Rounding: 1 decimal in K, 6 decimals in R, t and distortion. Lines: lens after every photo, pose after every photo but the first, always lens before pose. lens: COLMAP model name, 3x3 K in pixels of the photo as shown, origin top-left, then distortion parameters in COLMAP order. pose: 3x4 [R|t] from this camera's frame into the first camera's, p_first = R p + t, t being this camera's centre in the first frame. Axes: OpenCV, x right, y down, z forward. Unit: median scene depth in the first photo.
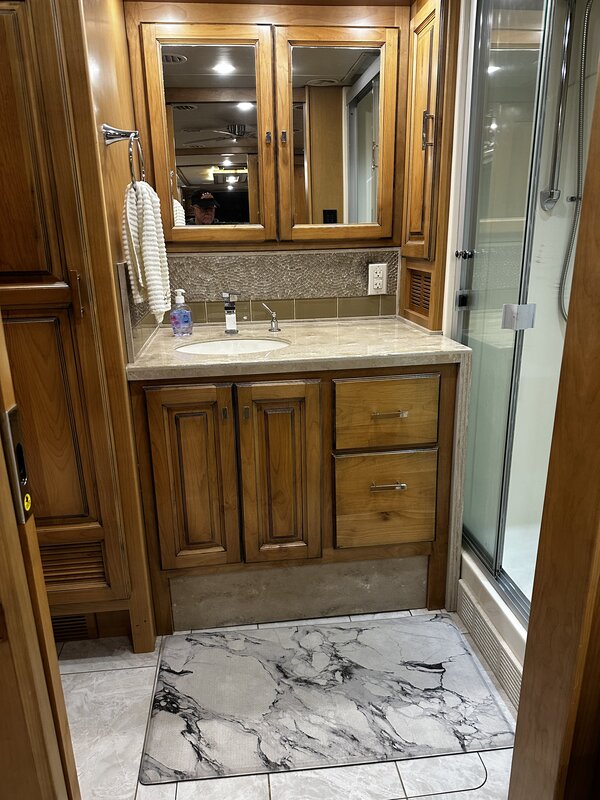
lens RADIAL K [[561.1, 0, 303.7], [0, 561.1, 400.7], [0, 0, 1]] dist [0.047760, -0.062318]
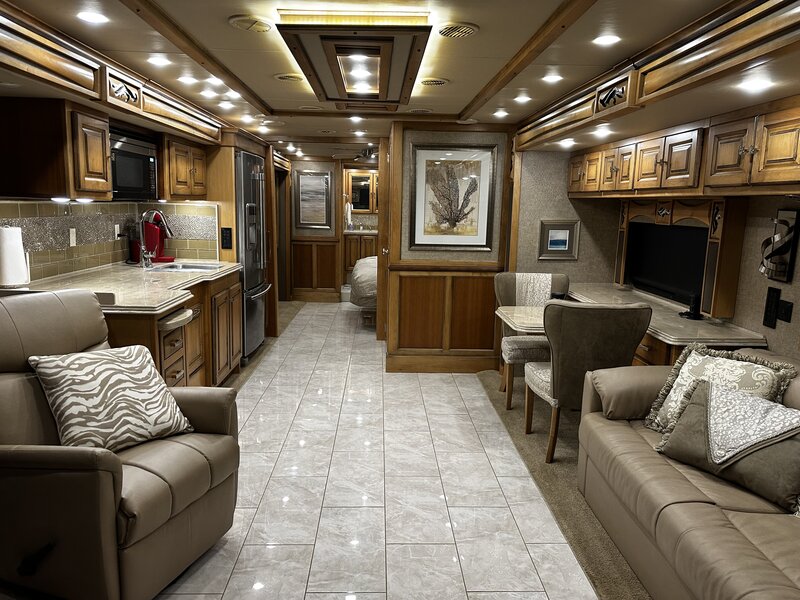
lens RADIAL K [[561.1, 0, 406.1], [0, 561.1, 305.0], [0, 0, 1]] dist [0.047760, -0.062318]
pose [[0.995750, 0.053591, -0.074903, 0.764141], [-0.062709, 0.990145, -0.125221, 1.281665], [0.067454, 0.129386, 0.989297, -4.323642]]
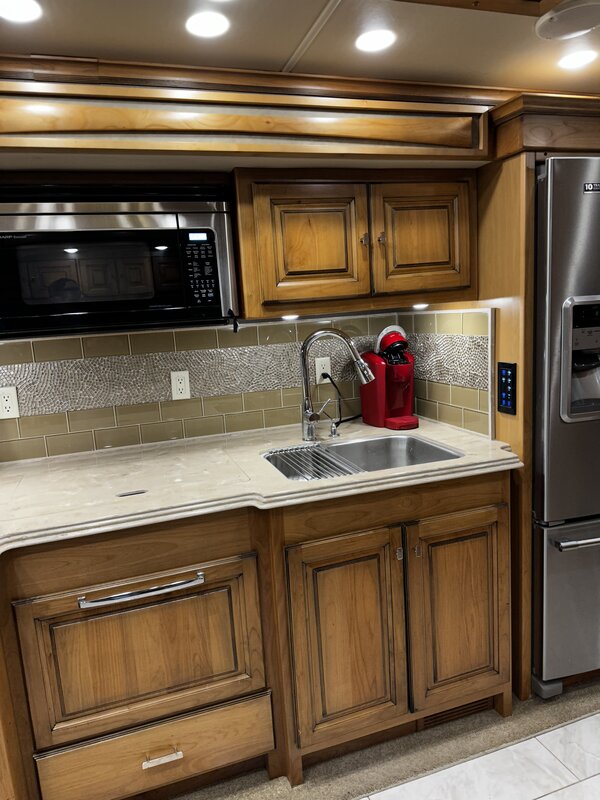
lens RADIAL K [[561.1, 0, 303.1], [0, 561.1, 401.0], [0, 0, 1]] dist [0.047760, -0.062318]
pose [[0.186806, 0.154579, -0.970159, 0.685334], [-0.230031, 0.966972, 0.109779, 0.672351], [0.955086, 0.202659, 0.216194, -2.347678]]
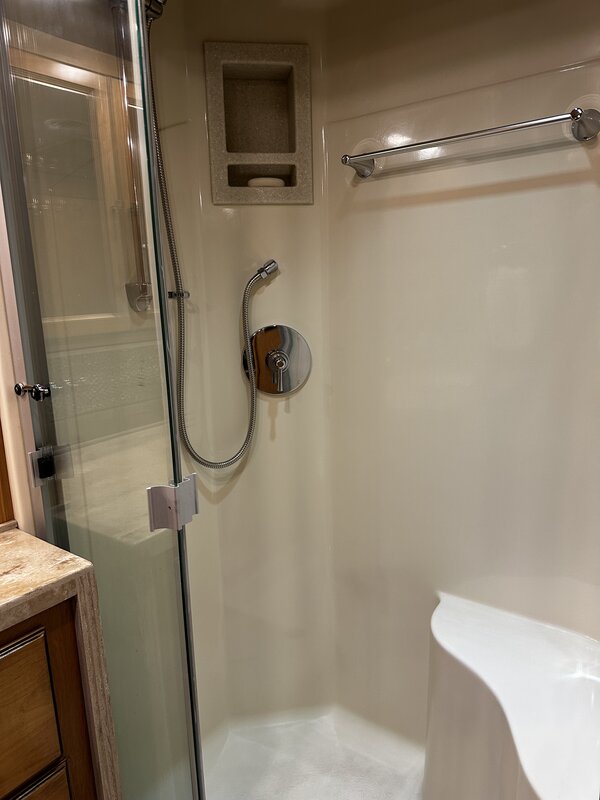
lens RADIAL K [[561.1, 0, 298.0], [0, 561.1, 406.1], [0, 0, 1]] dist [0.047760, -0.062318]
pose [[0.700432, -0.147881, 0.698231, 0.071637], [0.225805, 0.973962, -0.020238, -0.172329], [-0.677057, 0.171840, 0.715587, 0.414873]]
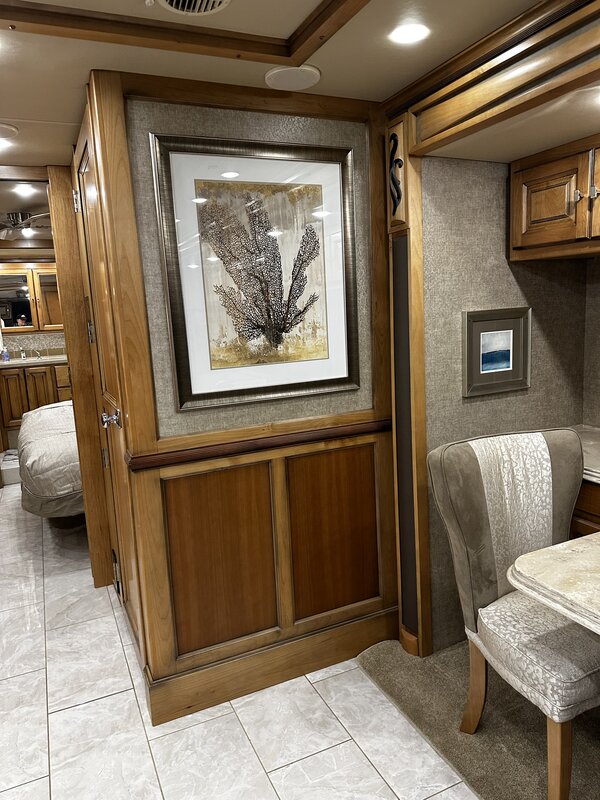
lens RADIAL K [[561.1, 0, 295.7], [0, 561.1, 400.1], [0, 0, 1]] dist [0.047760, -0.062318]
pose [[0.955519, -0.077257, 0.284630, 0.462438], [0.120039, 0.983402, -0.136053, 0.812922], [-0.269394, 0.164168, 0.948934, -2.701762]]
